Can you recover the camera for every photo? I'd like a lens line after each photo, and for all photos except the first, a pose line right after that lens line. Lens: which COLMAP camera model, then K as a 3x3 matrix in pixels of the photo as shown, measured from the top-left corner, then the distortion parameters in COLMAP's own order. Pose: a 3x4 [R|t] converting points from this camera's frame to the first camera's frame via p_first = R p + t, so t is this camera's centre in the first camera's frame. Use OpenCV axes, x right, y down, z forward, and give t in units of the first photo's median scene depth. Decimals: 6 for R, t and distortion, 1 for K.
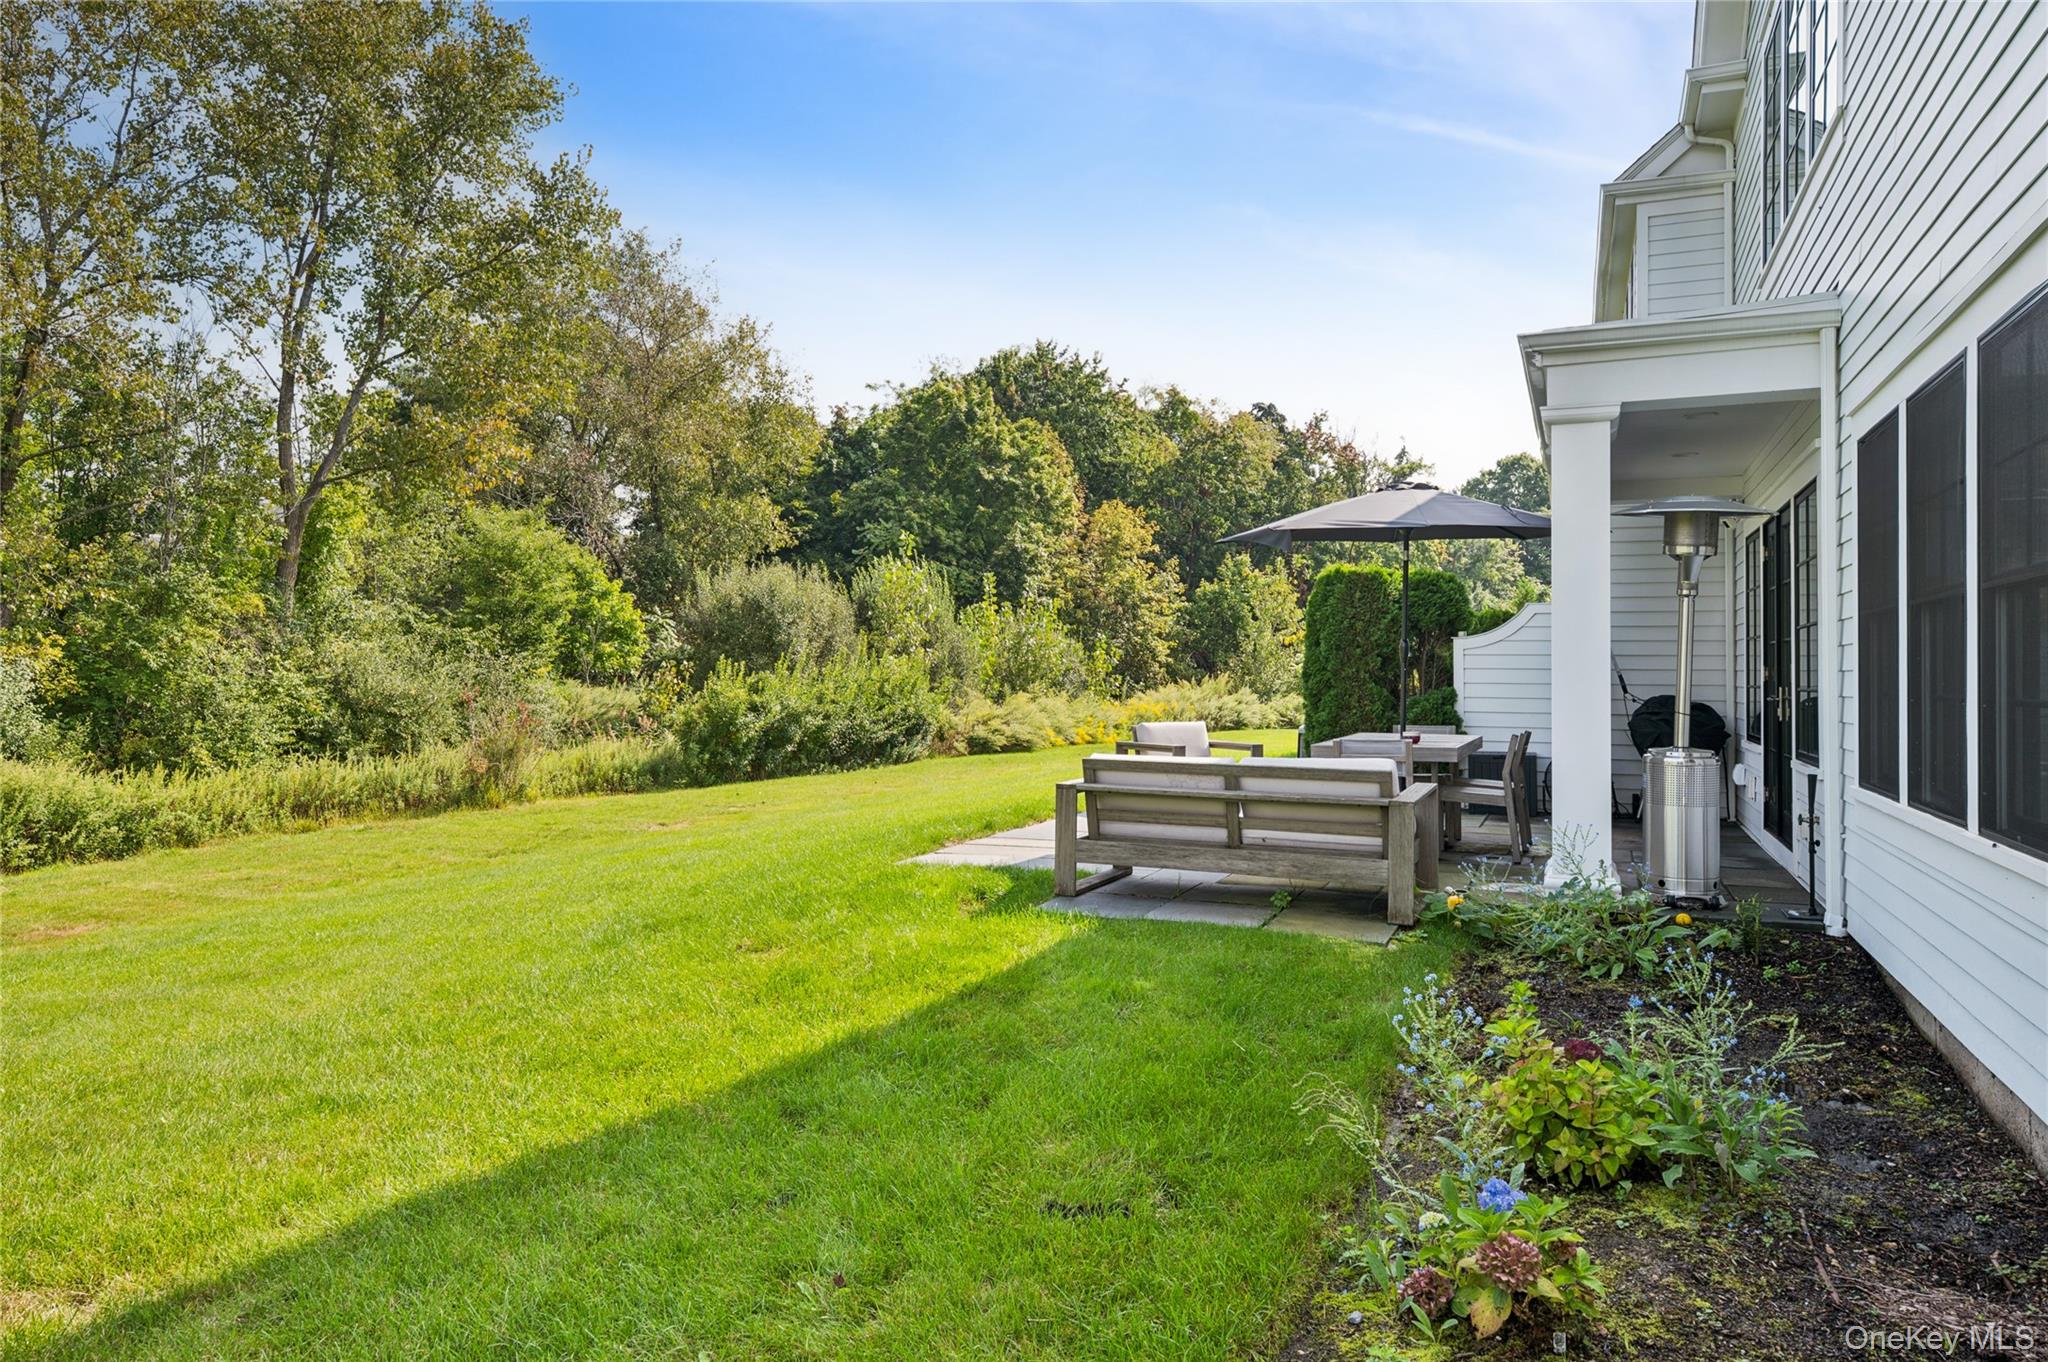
lens RADIAL K [[1380.7, 0, 1022.8], [0, 1380.7, 674.4], [0, 0, 1]] dist [0.016534, 0.011073]
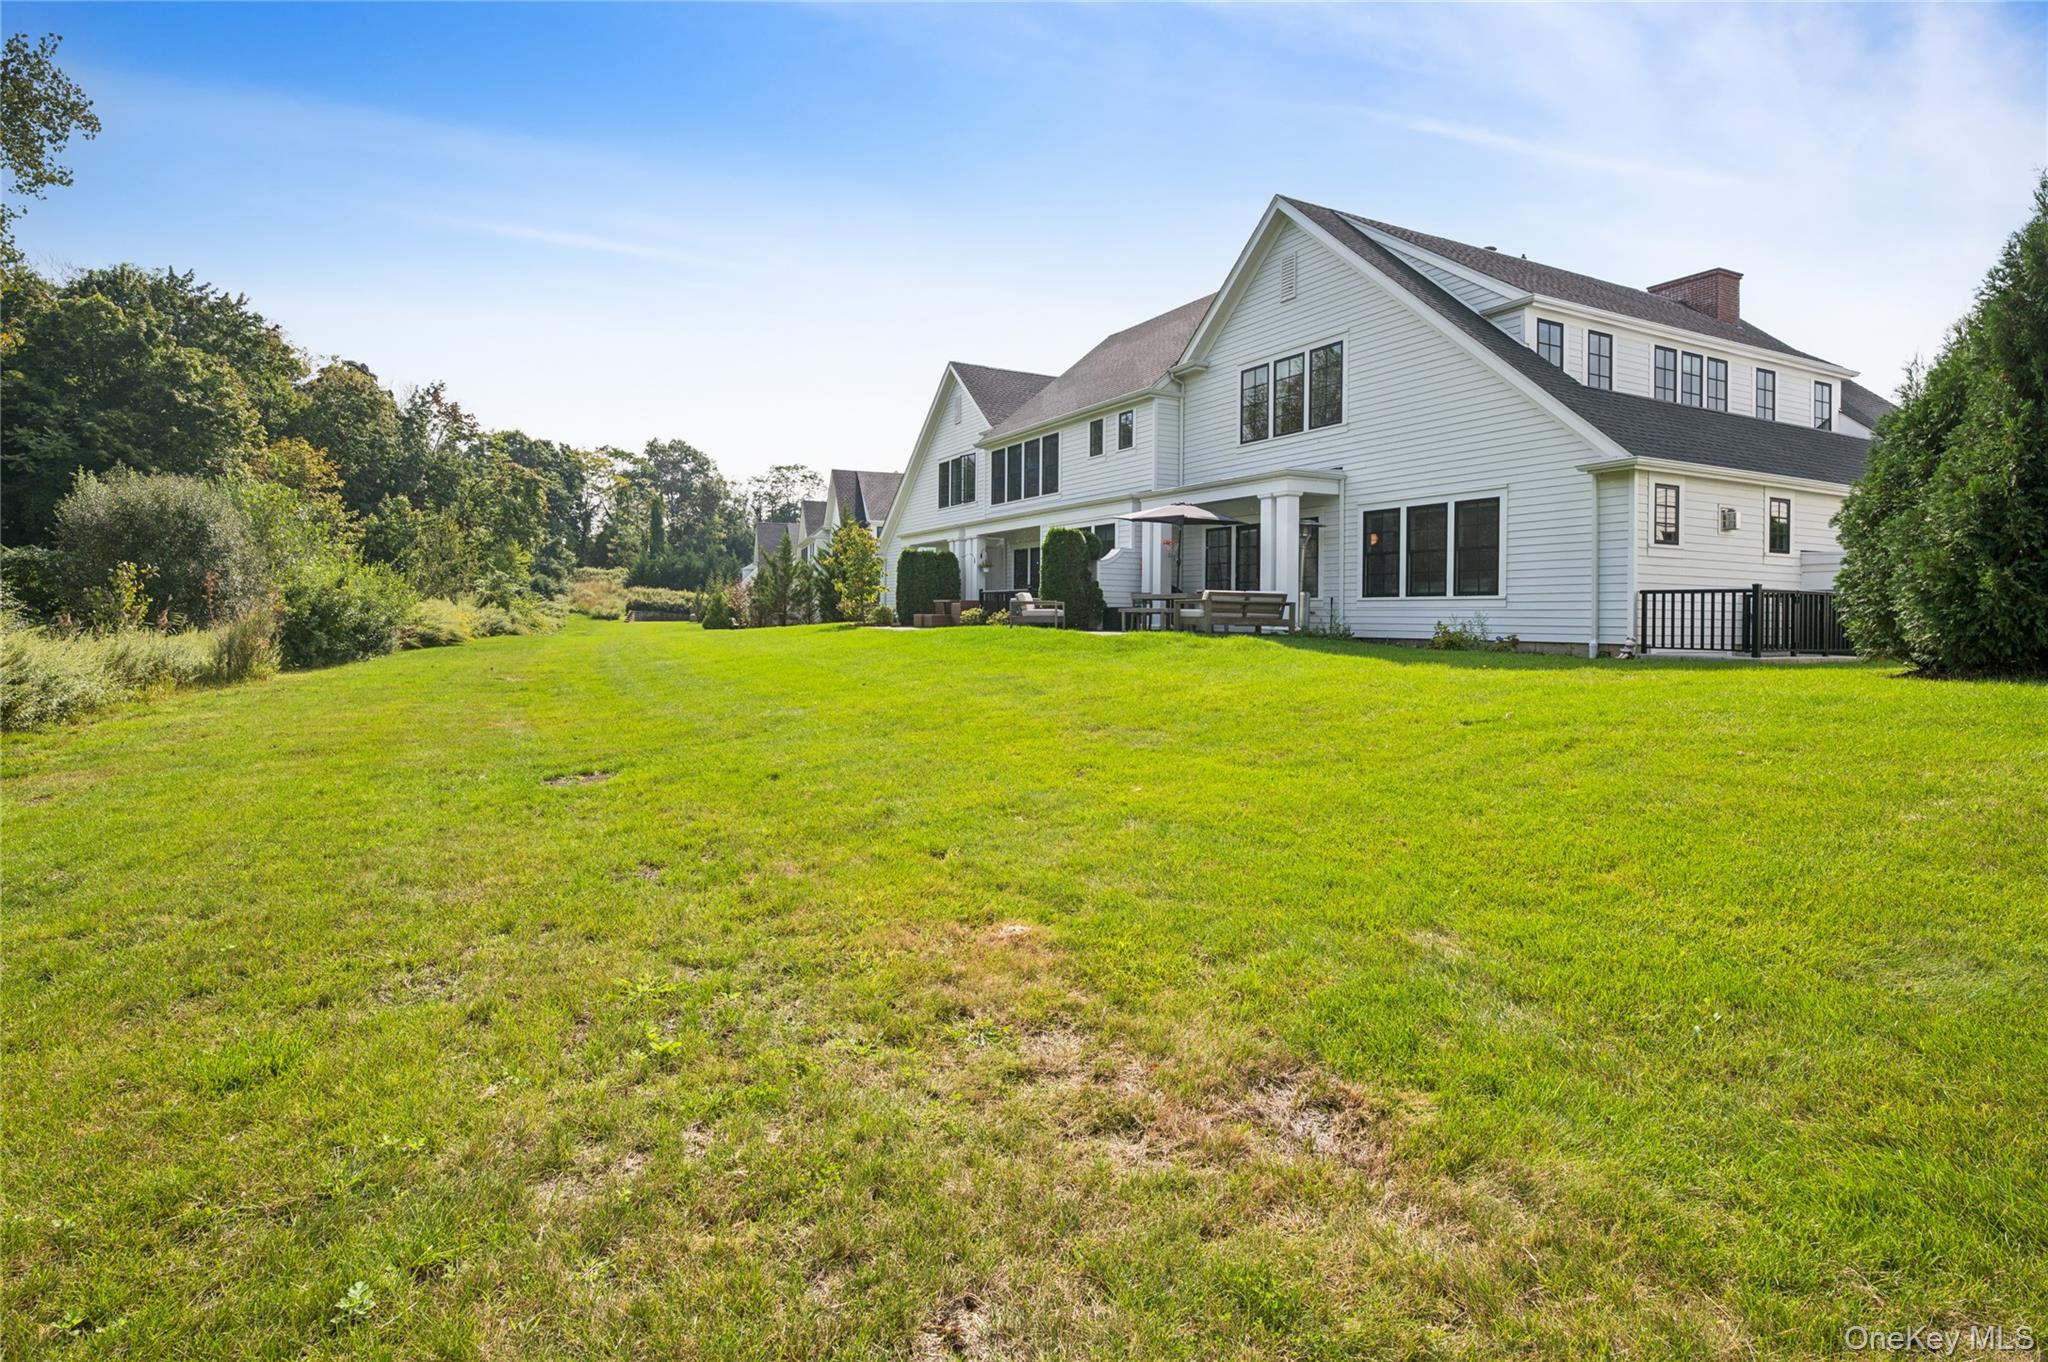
lens RADIAL K [[1066.4, 0, 1025.2], [0, 1066.4, 676.1], [0, 0, 1]] dist [0.000314, 0.000228]
pose [[0.633058, -0.038512, 0.773146, -0.248849], [-0.009498, 0.998300, 0.057505, 0.013133], [-0.774046, -0.043748, 0.631616, -0.016389]]
